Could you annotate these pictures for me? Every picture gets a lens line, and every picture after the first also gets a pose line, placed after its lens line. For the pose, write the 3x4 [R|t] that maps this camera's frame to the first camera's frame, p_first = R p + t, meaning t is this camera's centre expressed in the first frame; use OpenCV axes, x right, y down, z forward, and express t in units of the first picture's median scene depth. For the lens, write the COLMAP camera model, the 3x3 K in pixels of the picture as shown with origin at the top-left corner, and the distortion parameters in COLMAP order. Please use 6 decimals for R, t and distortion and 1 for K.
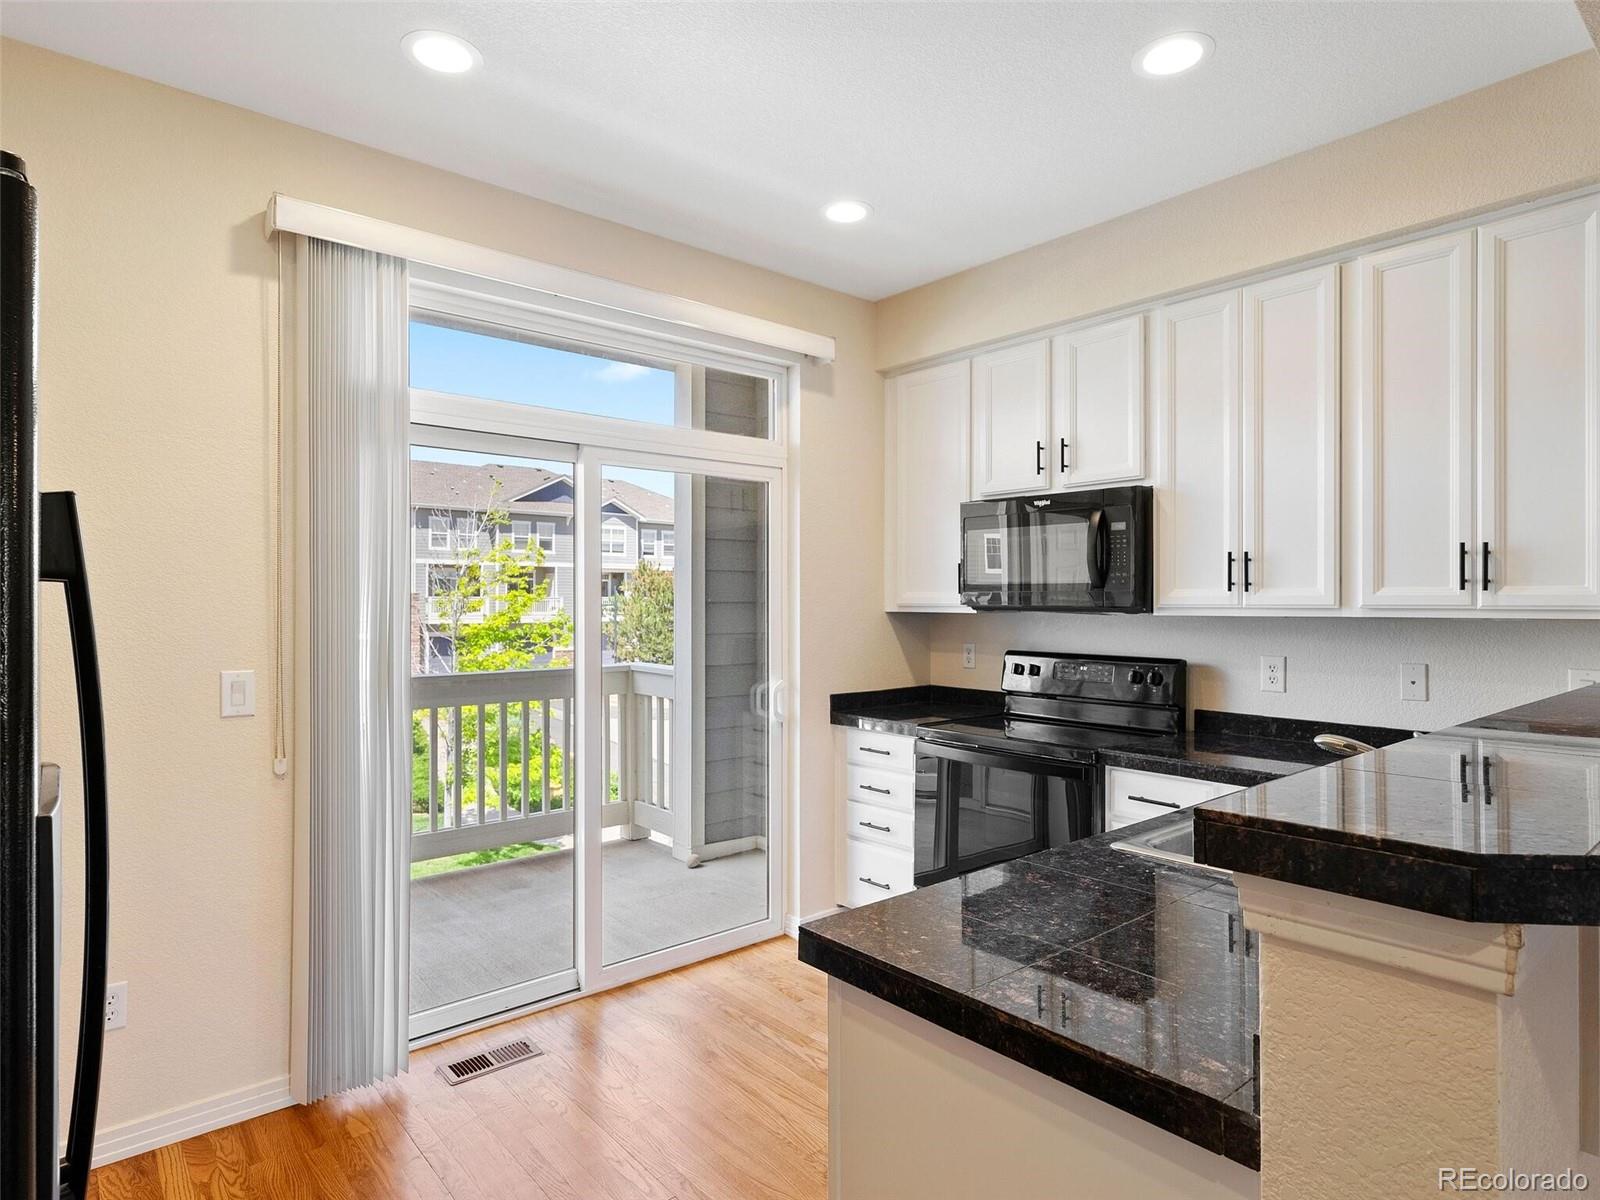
lens RADIAL K [[895.3, 0, 800.0], [0, 895.3, 600.0], [0, 0, 1]] dist [0.001145, 0.000354]
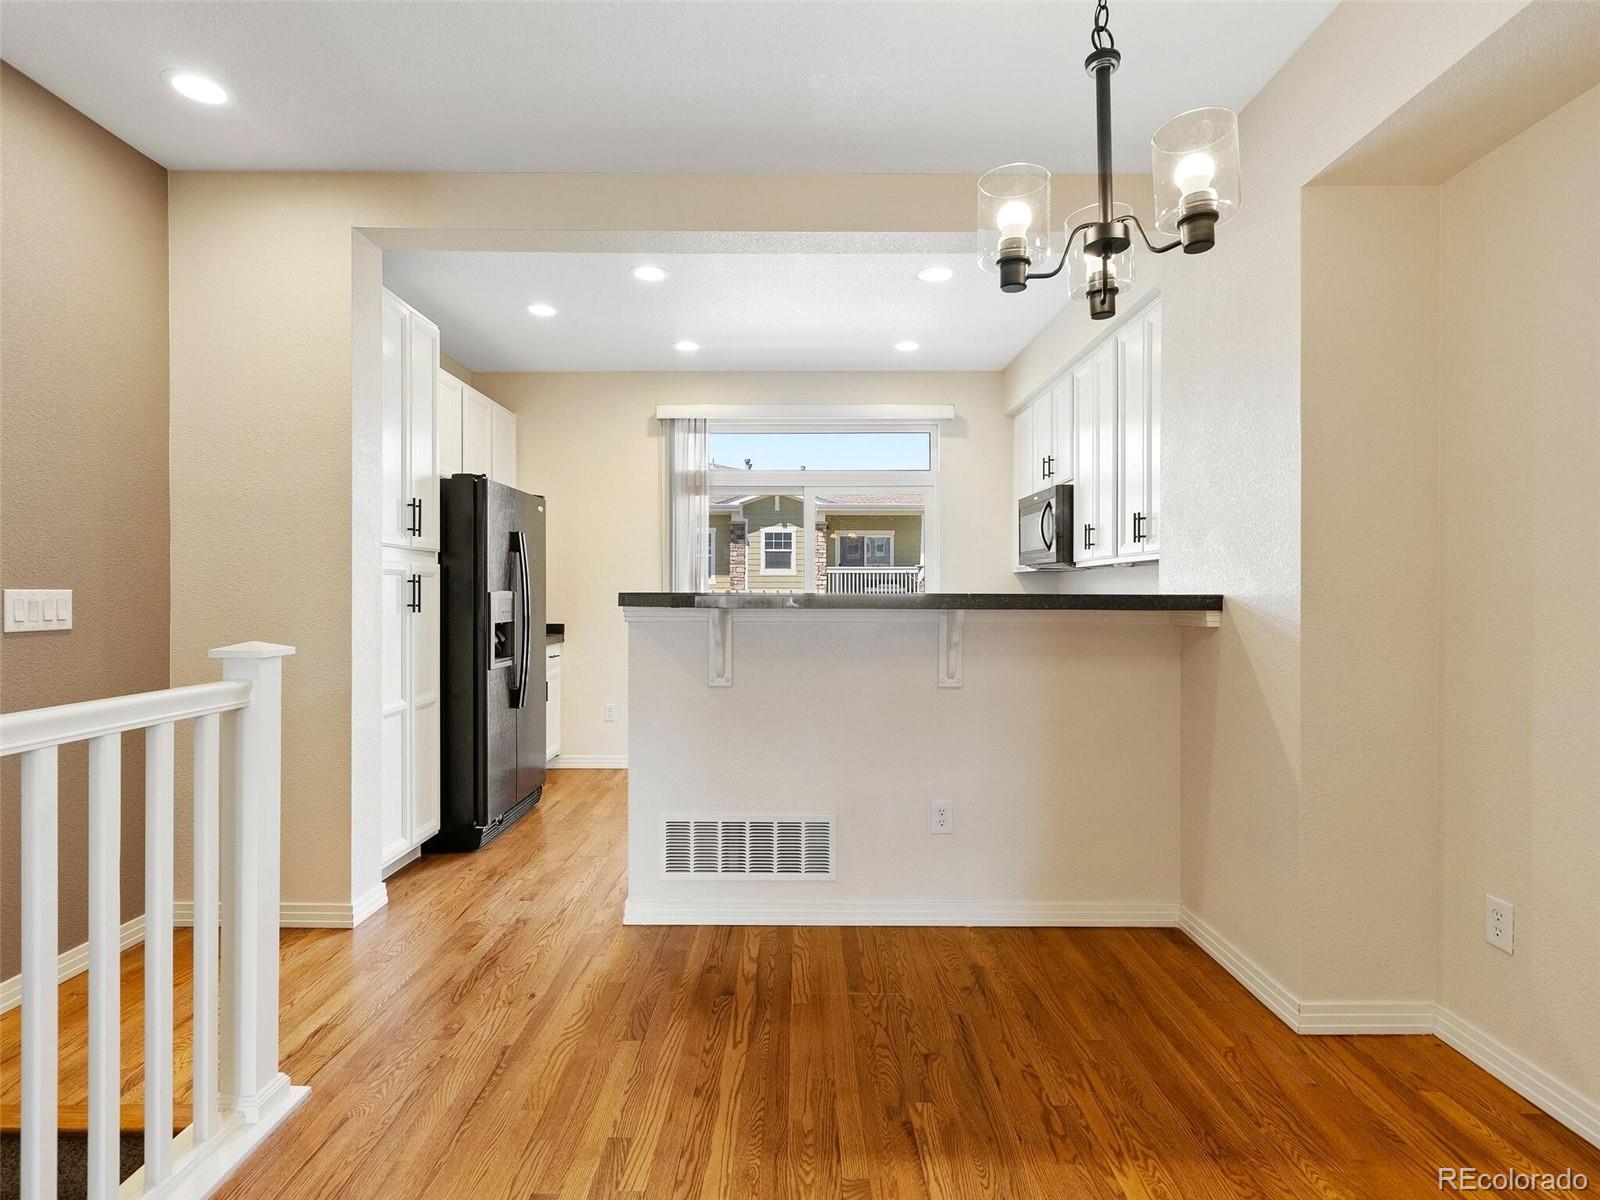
lens RADIAL K [[833.2, 0, 797.6], [0, 833.2, 593.0], [0, 0, 1]] dist [0.001286, -0.000310]
pose [[0.753210, 0.001092, -0.657779, 0.915869], [0.000394, 0.999998, 0.002111, 0.054550], [0.657780, -0.001849, 0.753208, -0.374578]]
